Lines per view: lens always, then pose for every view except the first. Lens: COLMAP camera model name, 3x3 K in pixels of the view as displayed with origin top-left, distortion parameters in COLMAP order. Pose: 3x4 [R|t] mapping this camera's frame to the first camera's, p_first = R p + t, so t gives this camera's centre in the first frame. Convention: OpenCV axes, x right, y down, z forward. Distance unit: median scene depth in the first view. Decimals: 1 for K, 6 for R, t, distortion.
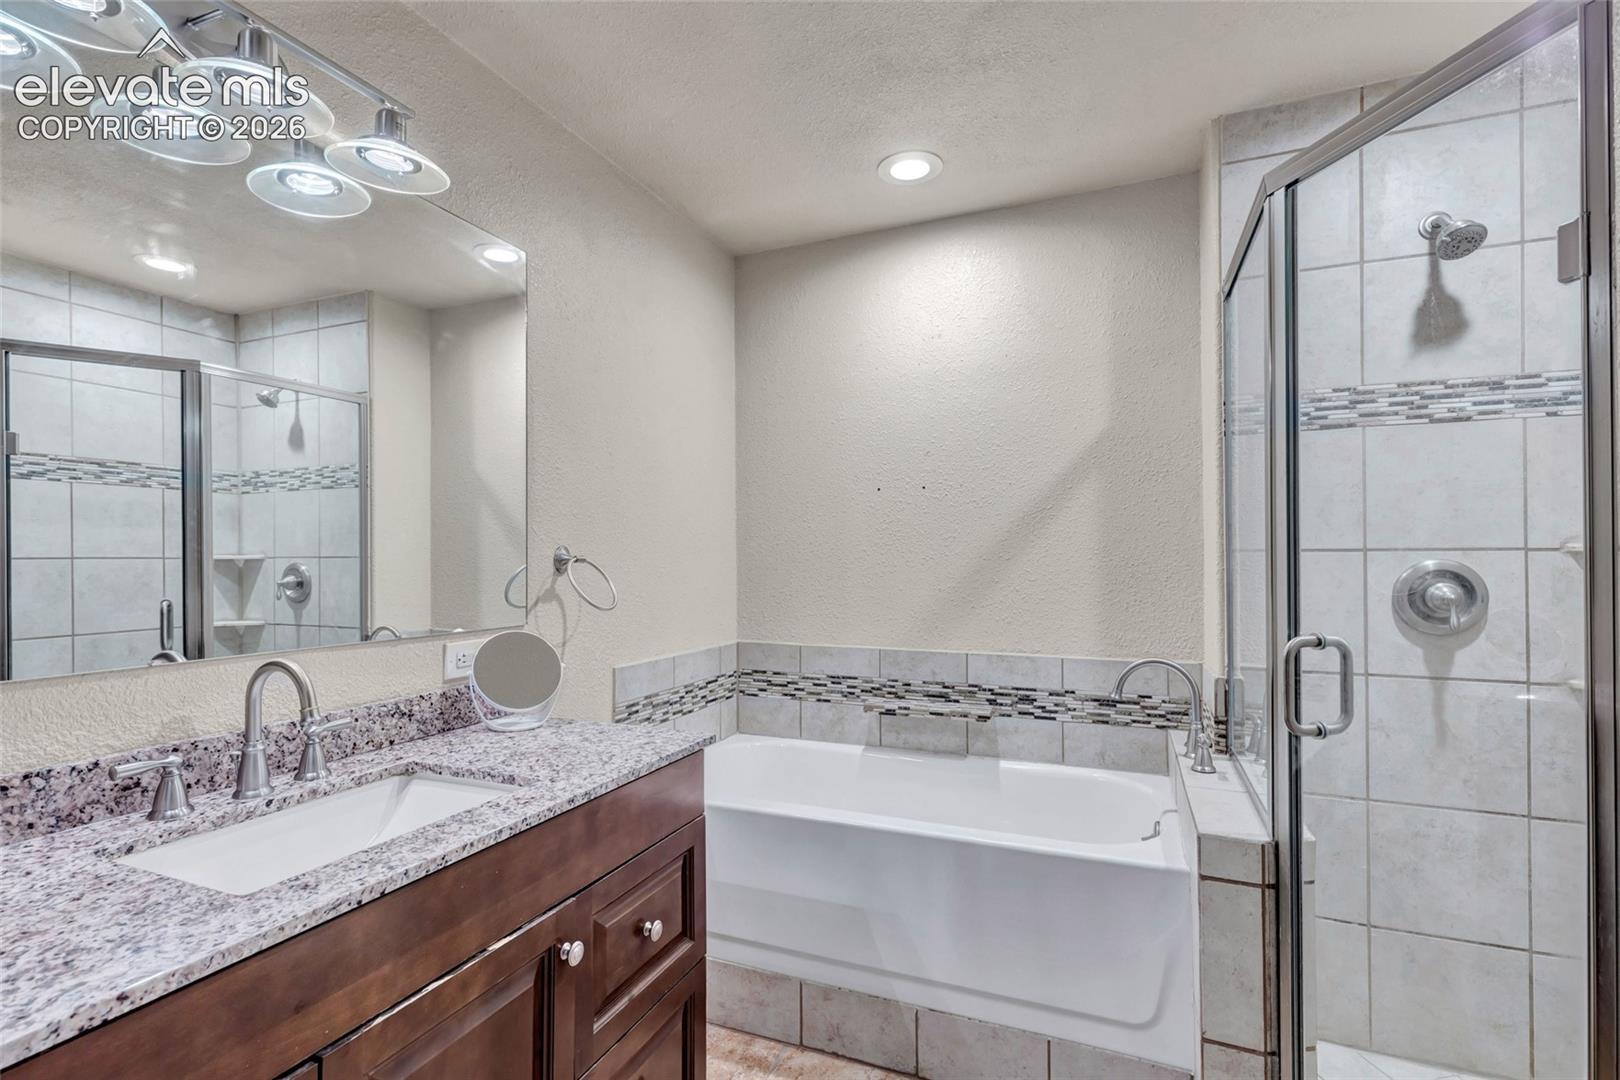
lens RADIAL K [[739.6, 0, 809.6], [0, 739.6, 564.1], [0, 0, 1]] dist [0.006482, -0.002414]
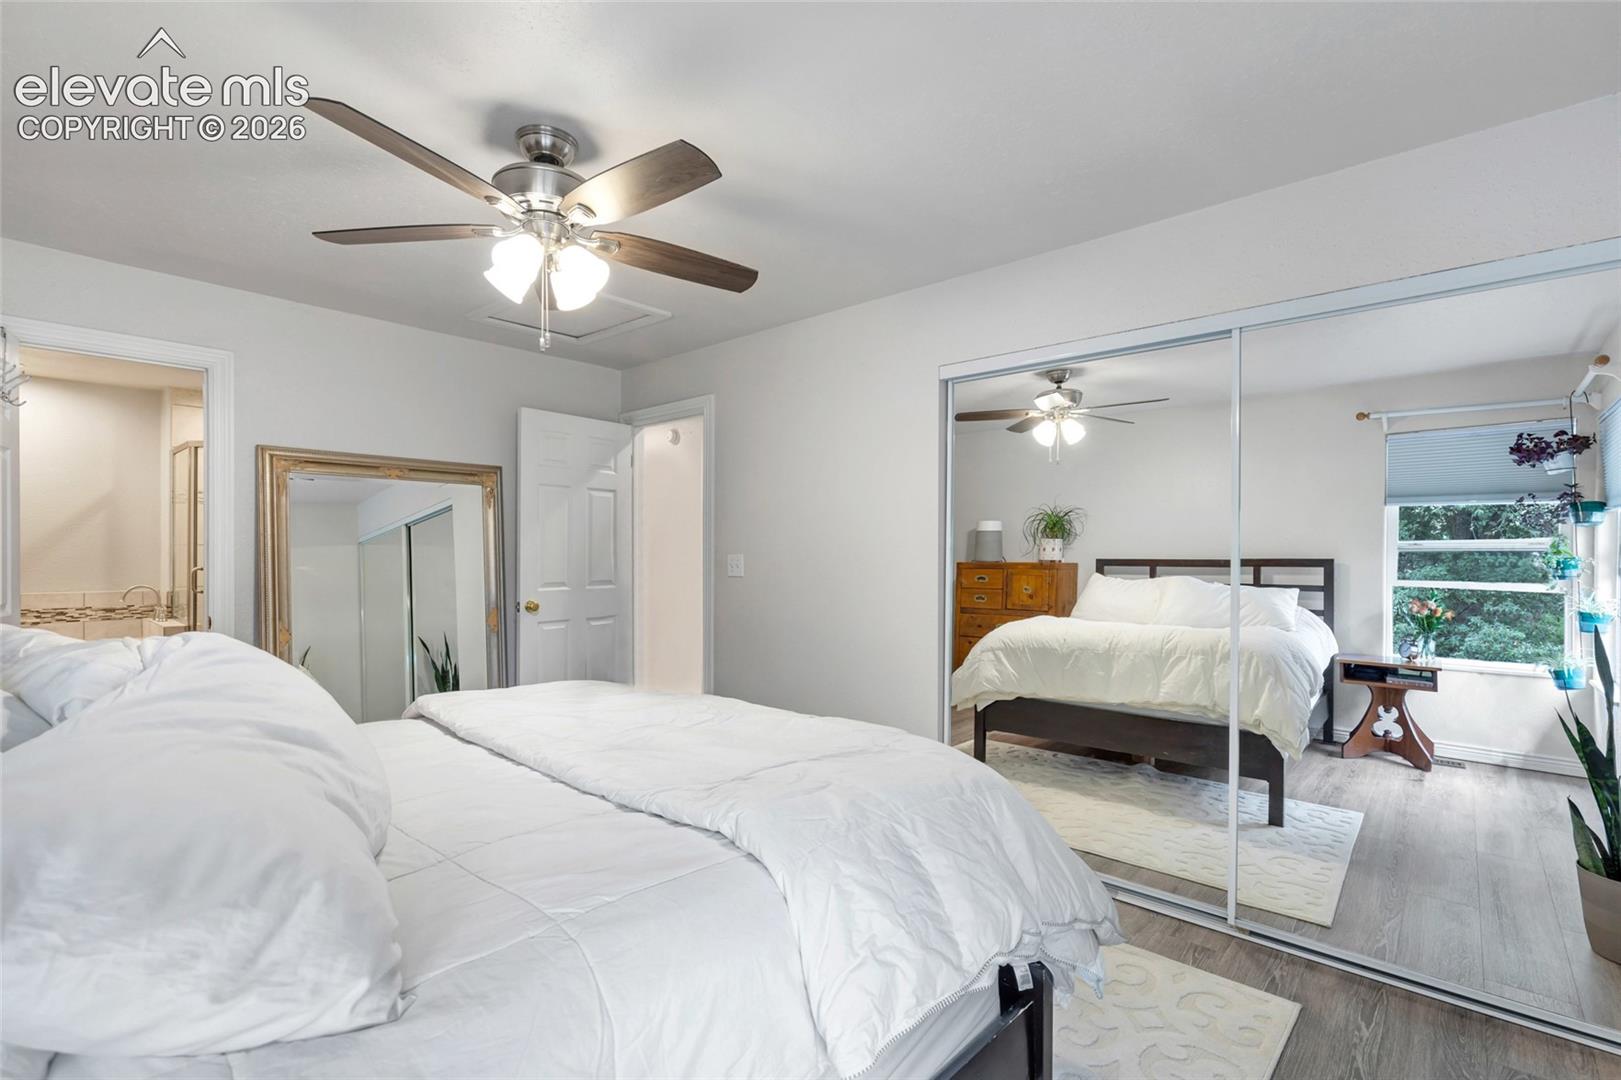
lens RADIAL K [[740.1, 0, 819.0], [0, 740.1, 553.3], [0, 0, 1]] dist [0.006482, -0.002414]
pose [[0.314088, 0.004861, 0.949382, -1.052187], [0.000313, 0.999986, -0.005224, 0.022695], [-0.949394, 0.001938, 0.314082, -1.737101]]
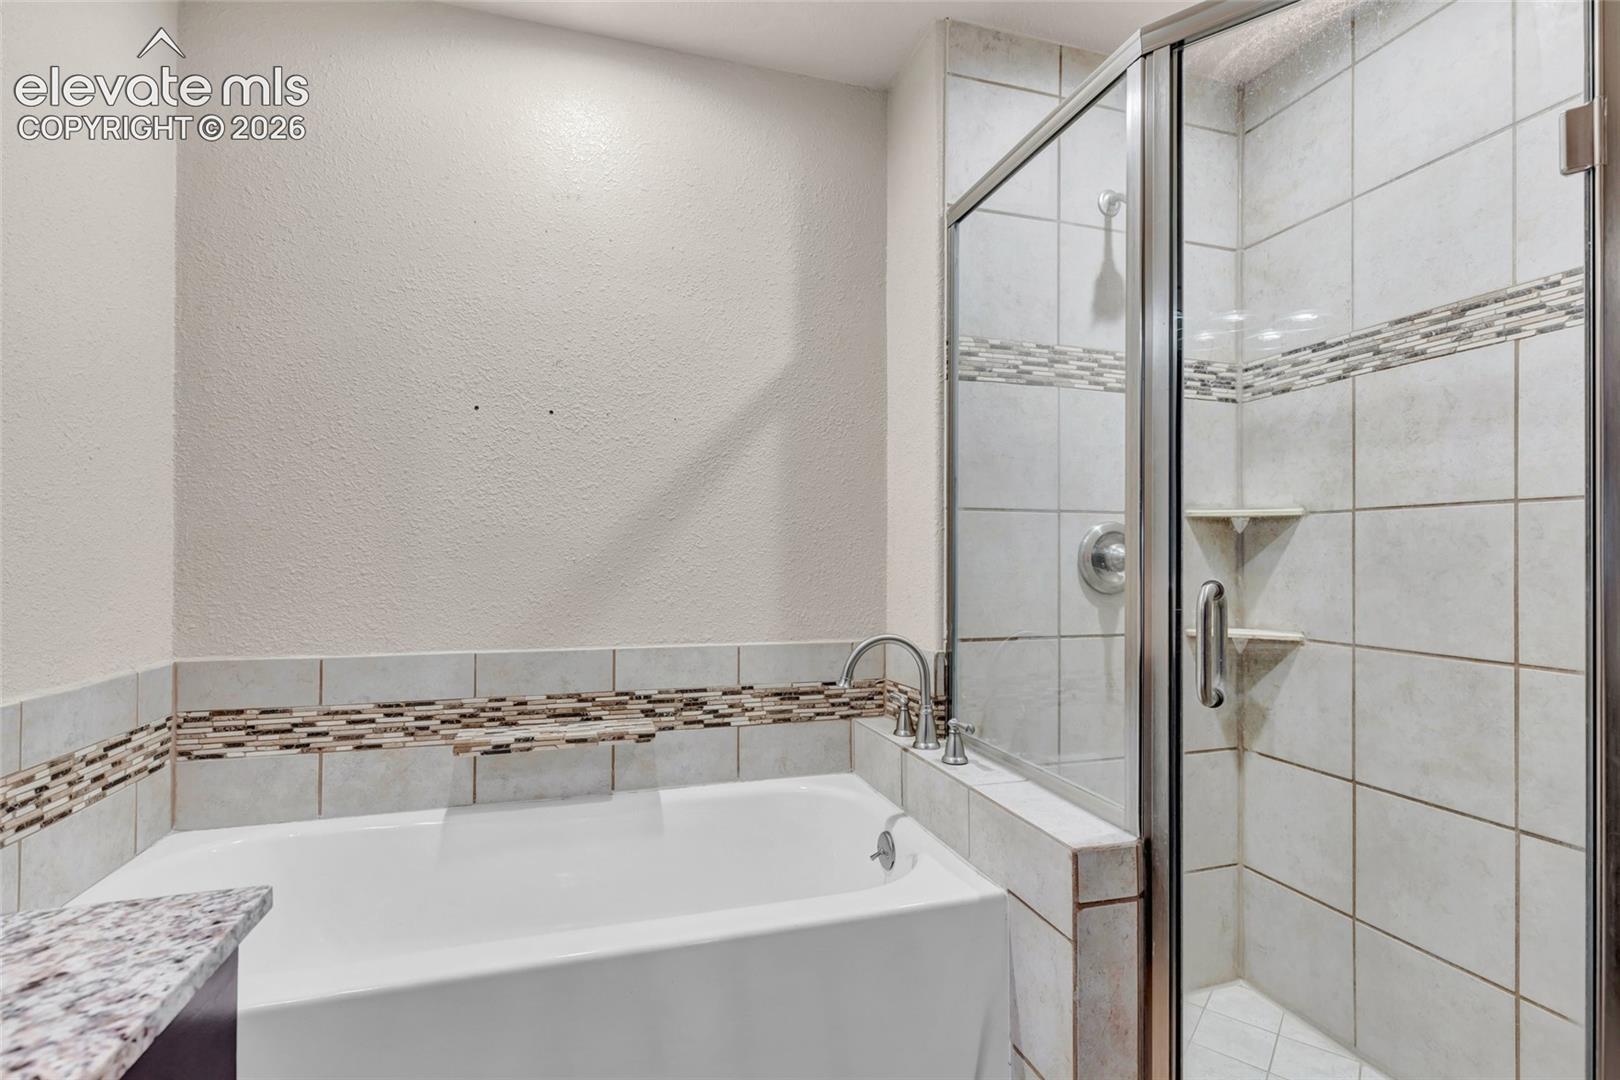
lens RADIAL K [[739.6, 0, 811.1], [0, 739.6, 553.3], [0, 0, 1]] dist [0.006482, -0.002414]
pose [[0.767425, 0.010622, 0.641051, -0.105572], [-0.001226, 0.999885, -0.015099, 0.039682], [-0.641138, 0.010802, 0.767350, 0.339591]]
